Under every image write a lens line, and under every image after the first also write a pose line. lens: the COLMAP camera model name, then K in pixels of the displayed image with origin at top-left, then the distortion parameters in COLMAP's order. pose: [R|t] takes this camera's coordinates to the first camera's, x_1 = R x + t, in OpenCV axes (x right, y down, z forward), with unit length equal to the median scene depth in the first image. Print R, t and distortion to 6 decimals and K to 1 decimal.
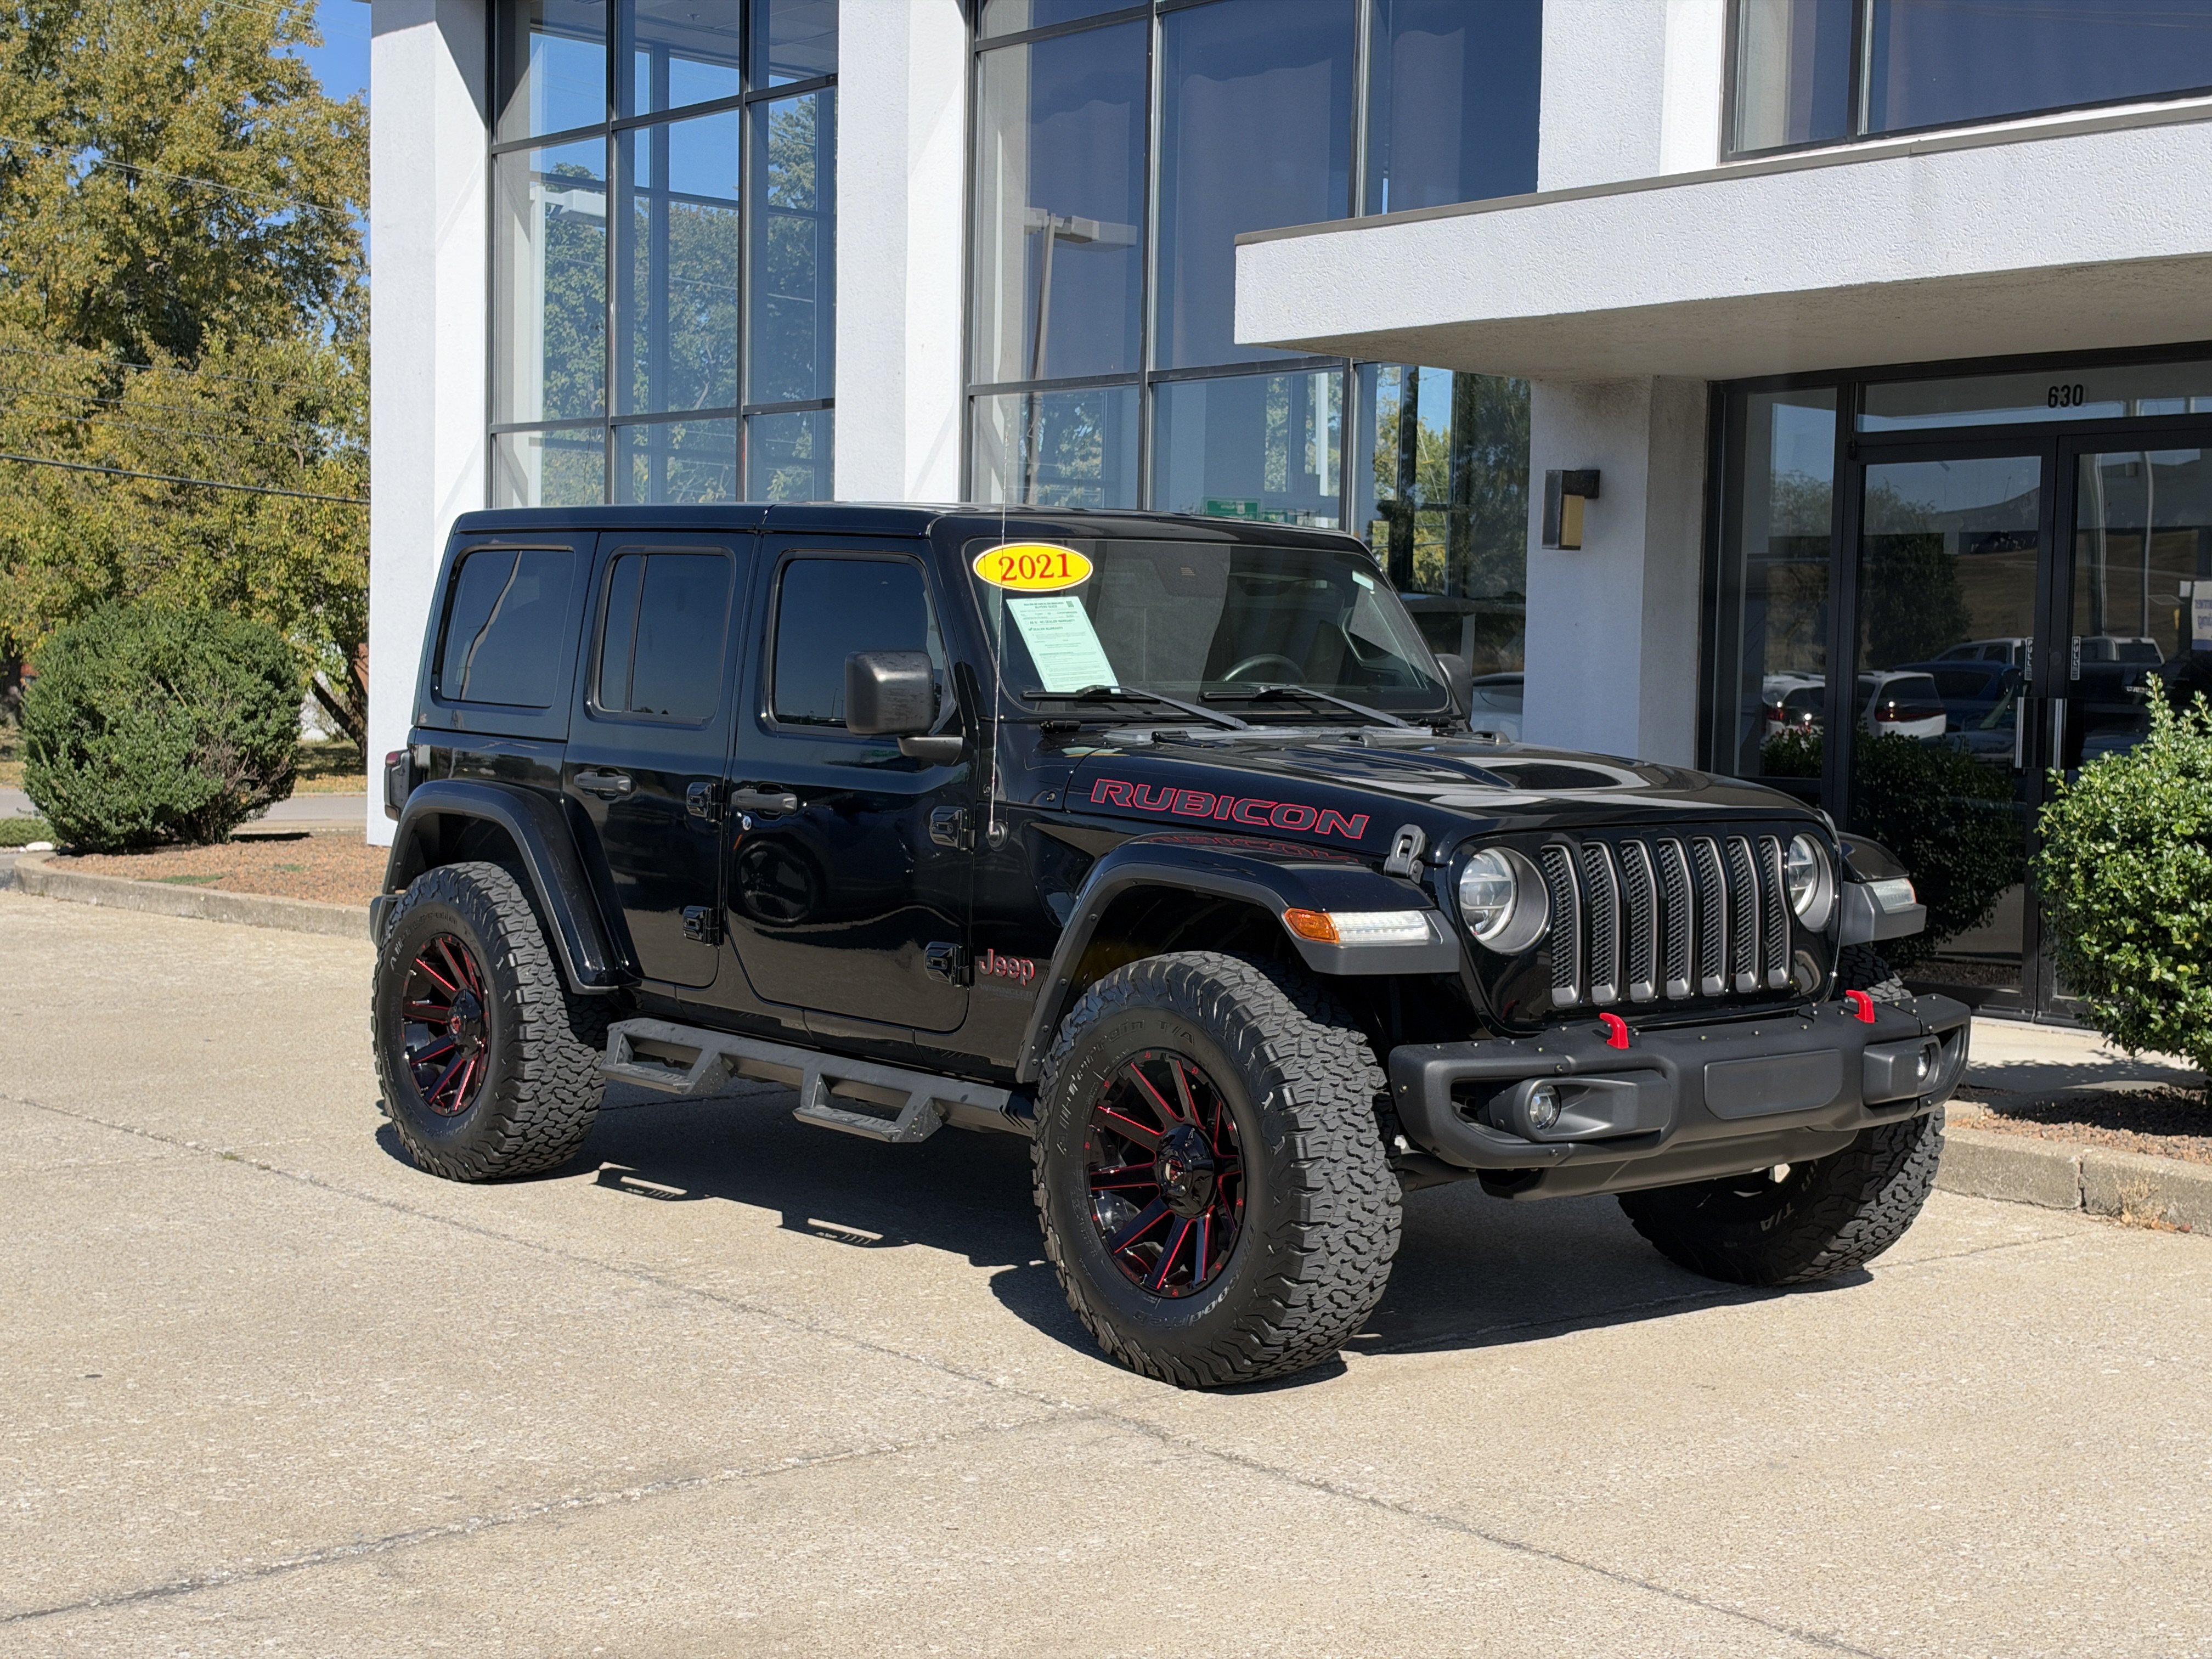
lens RADIAL K [[3068.2, 0, 1112.3], [0, 3068.2, 858.8], [0, 0, 1]] dist [0.294146, -0.990525]
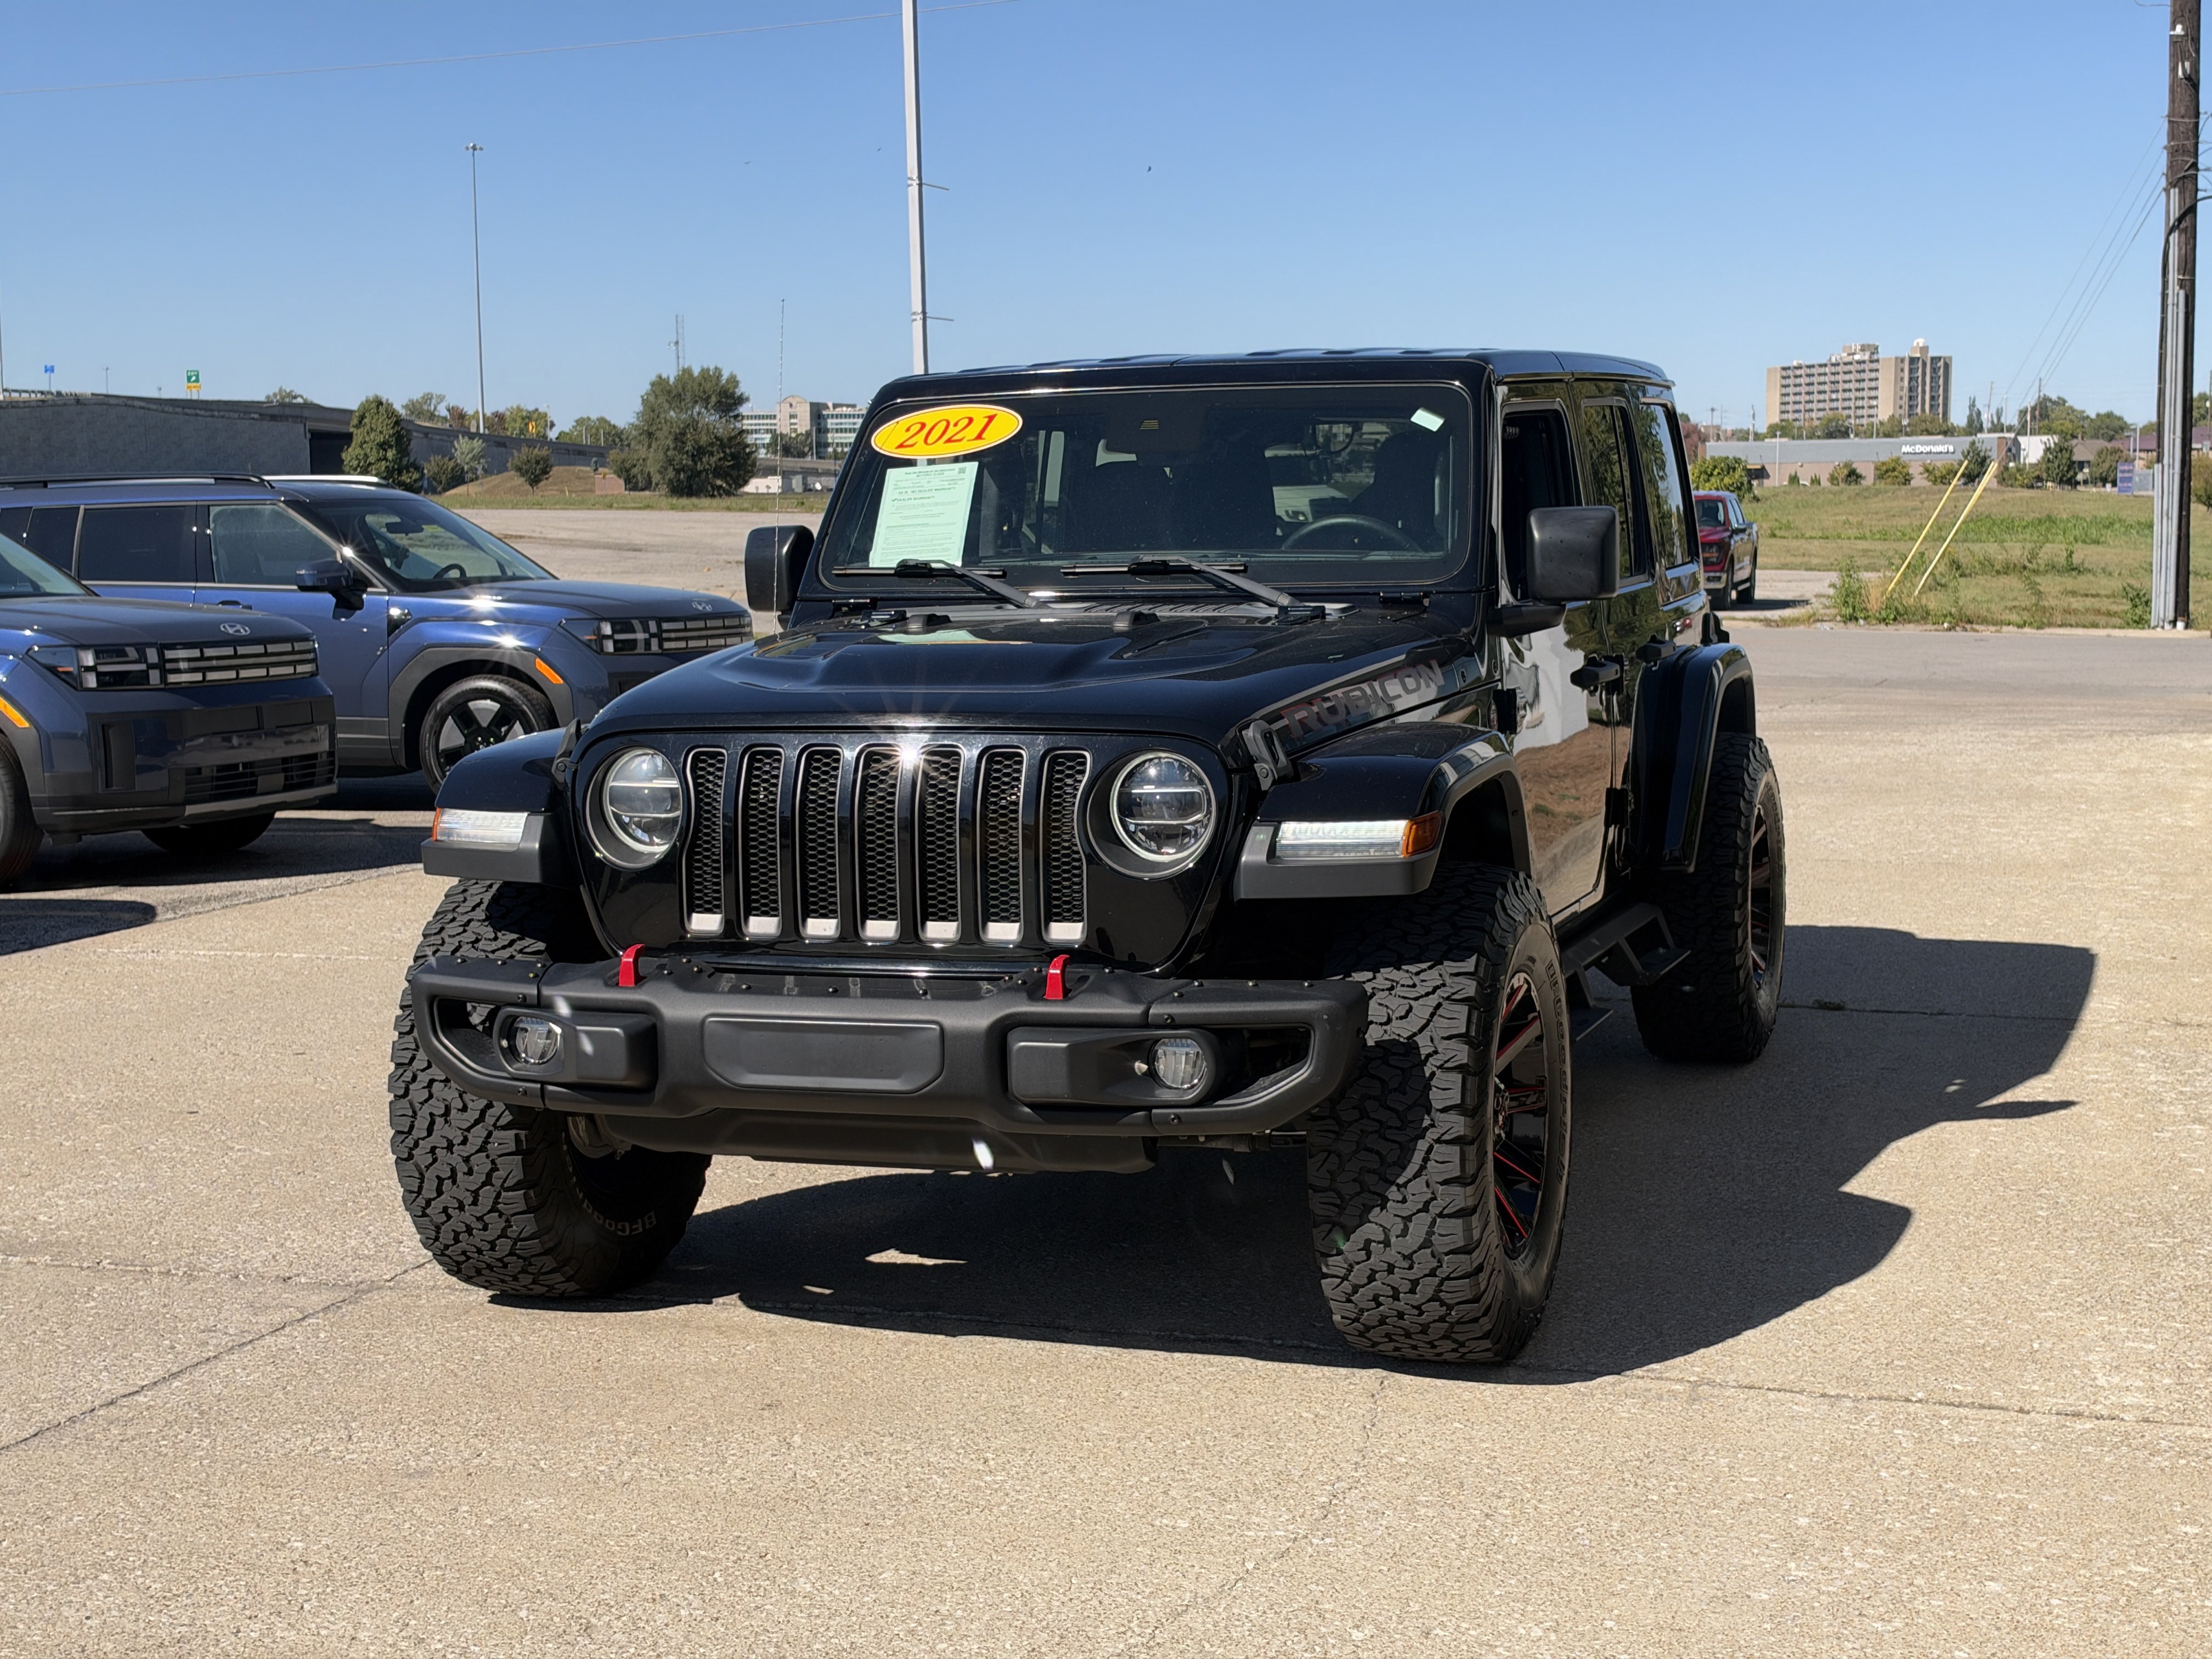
lens RADIAL K [[3079.2, 0, 1124.9], [0, 3079.2, 825.3], [0, 0, 1]] dist [0.283823, -0.905015]
pose [[0.509873, 0.062724, -0.857960, 0.770070], [-0.027724, 0.998018, 0.056488, -0.028653], [0.859803, -0.005015, 0.510602, 0.537408]]
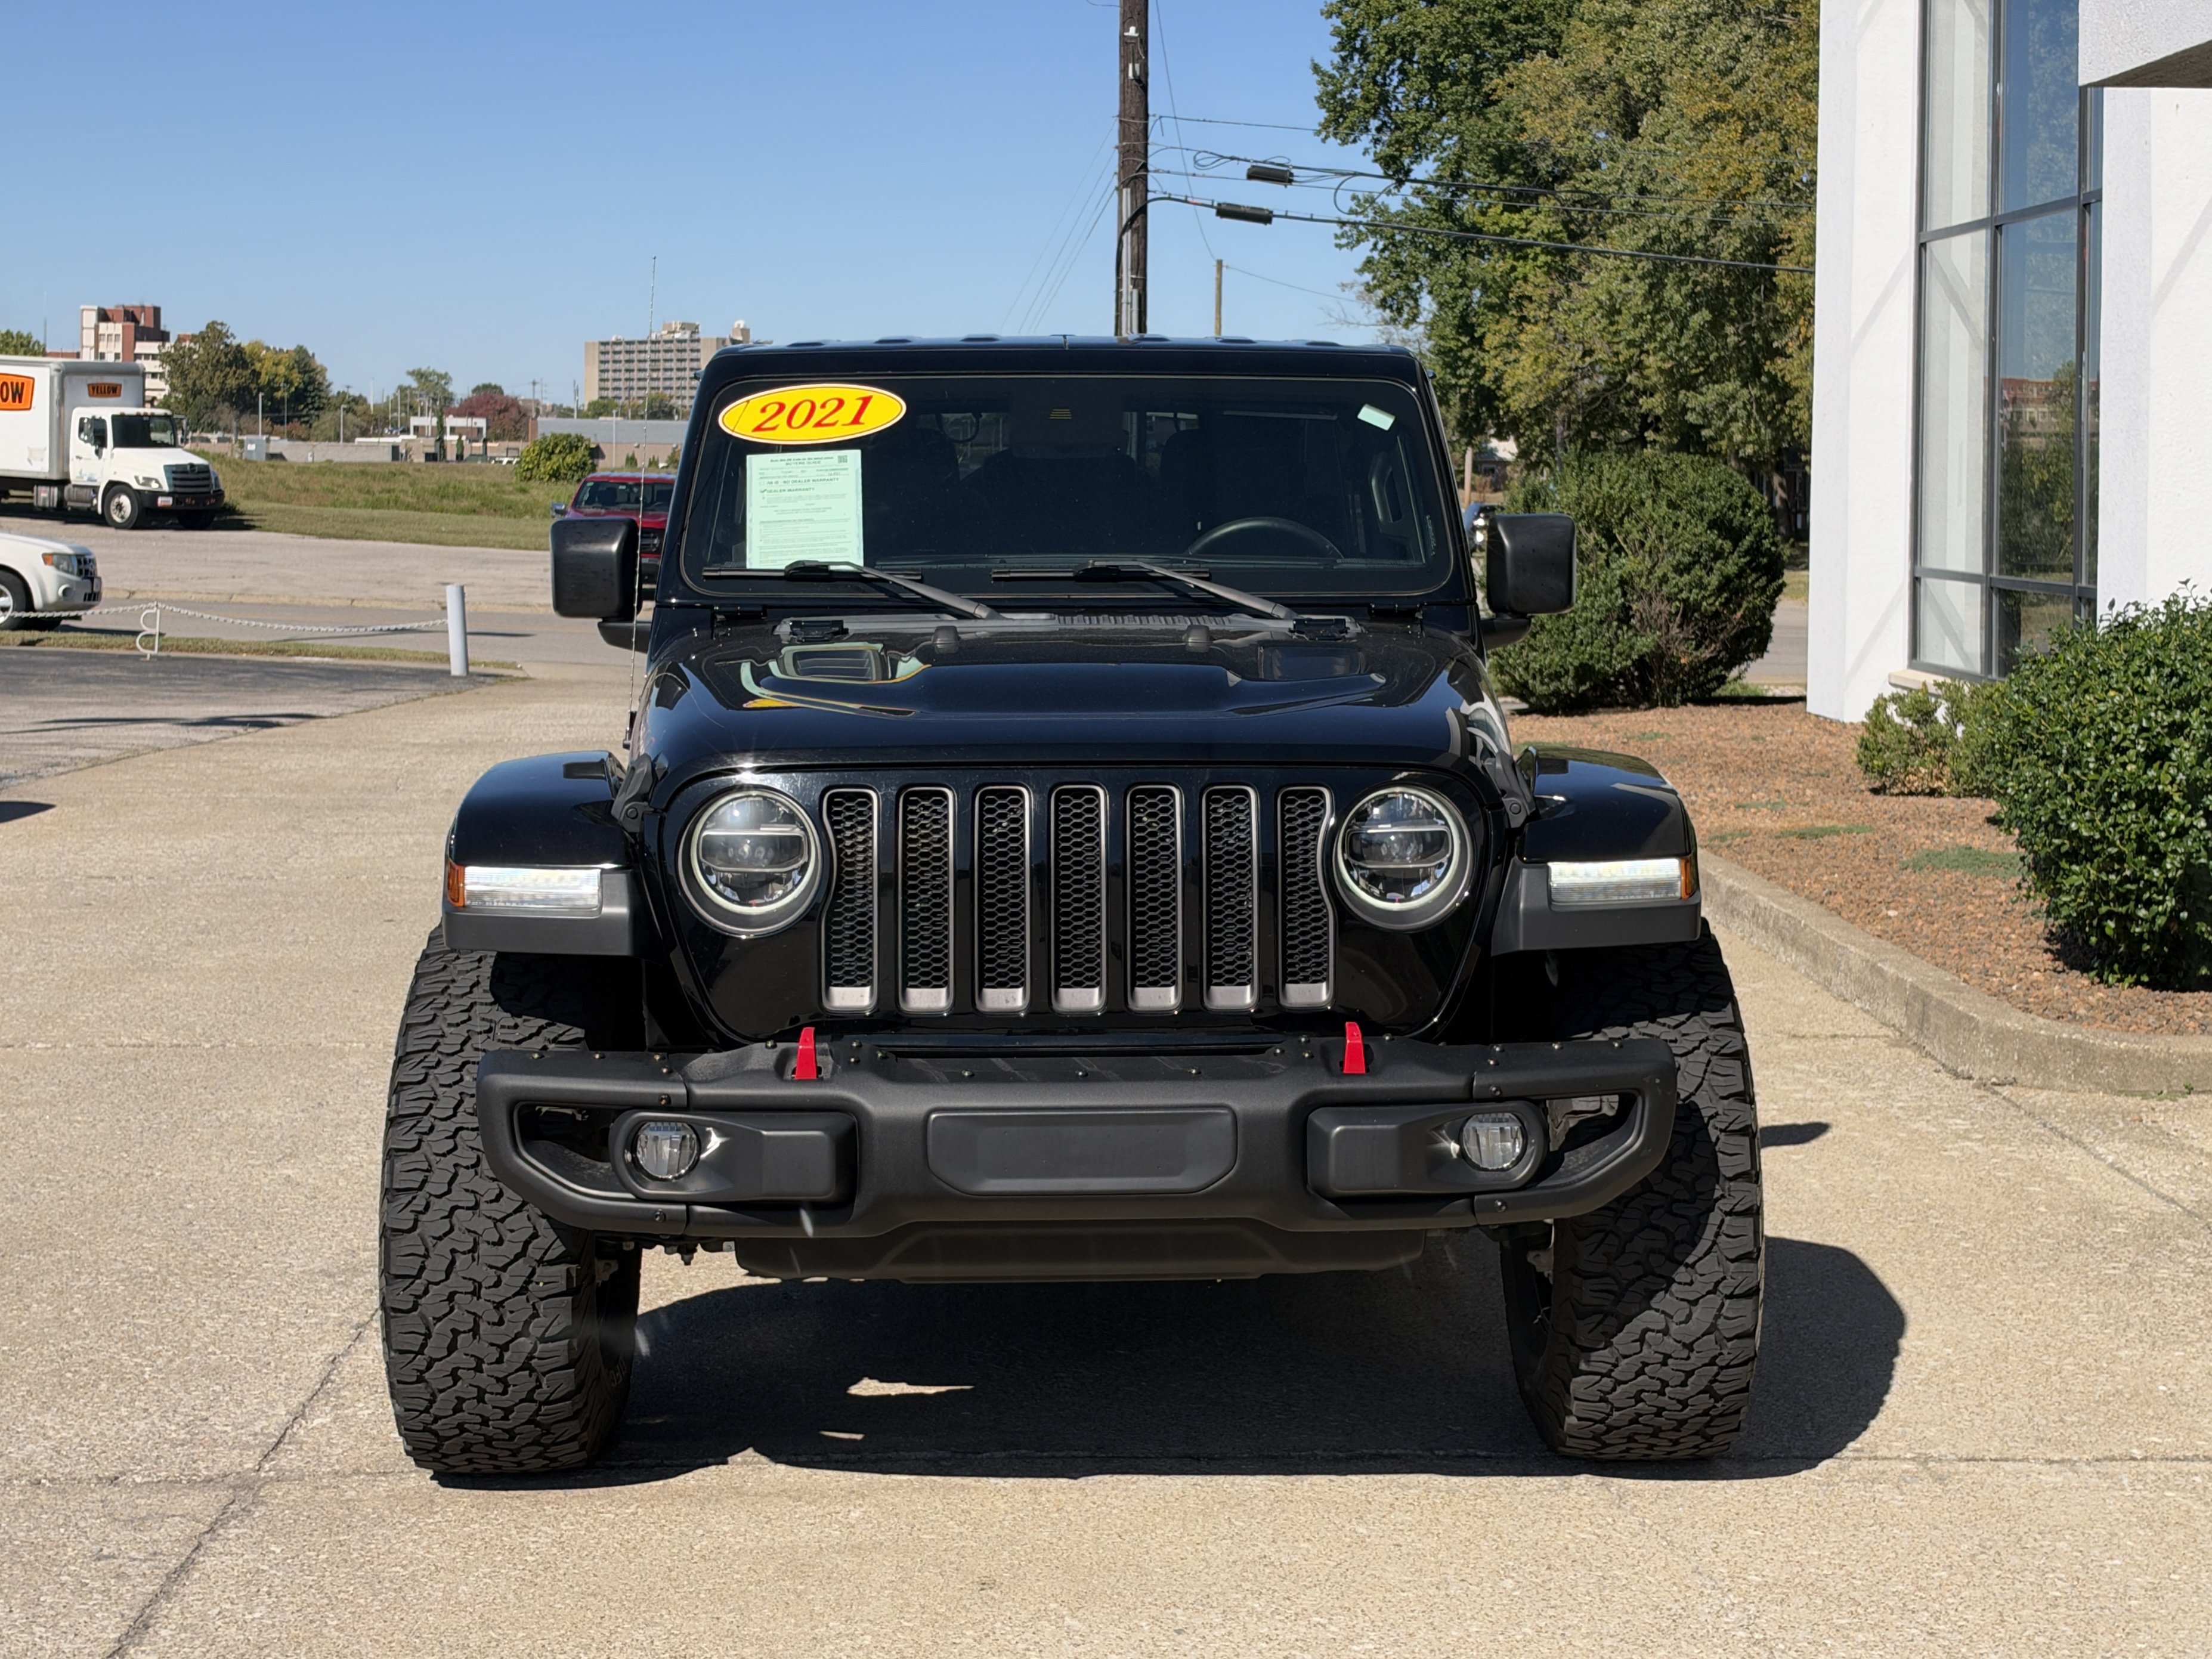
lens RADIAL K [[3342.8, 0, 1154.4], [0, 3342.8, 561.4], [0, 0, 1]] dist [0.183020, -0.372966]
pose [[0.785026, 0.000220, -0.619463, 0.561015], [-0.027043, 0.999059, -0.033916, -0.026982], [0.618873, 0.043377, 0.784293, 0.345287]]
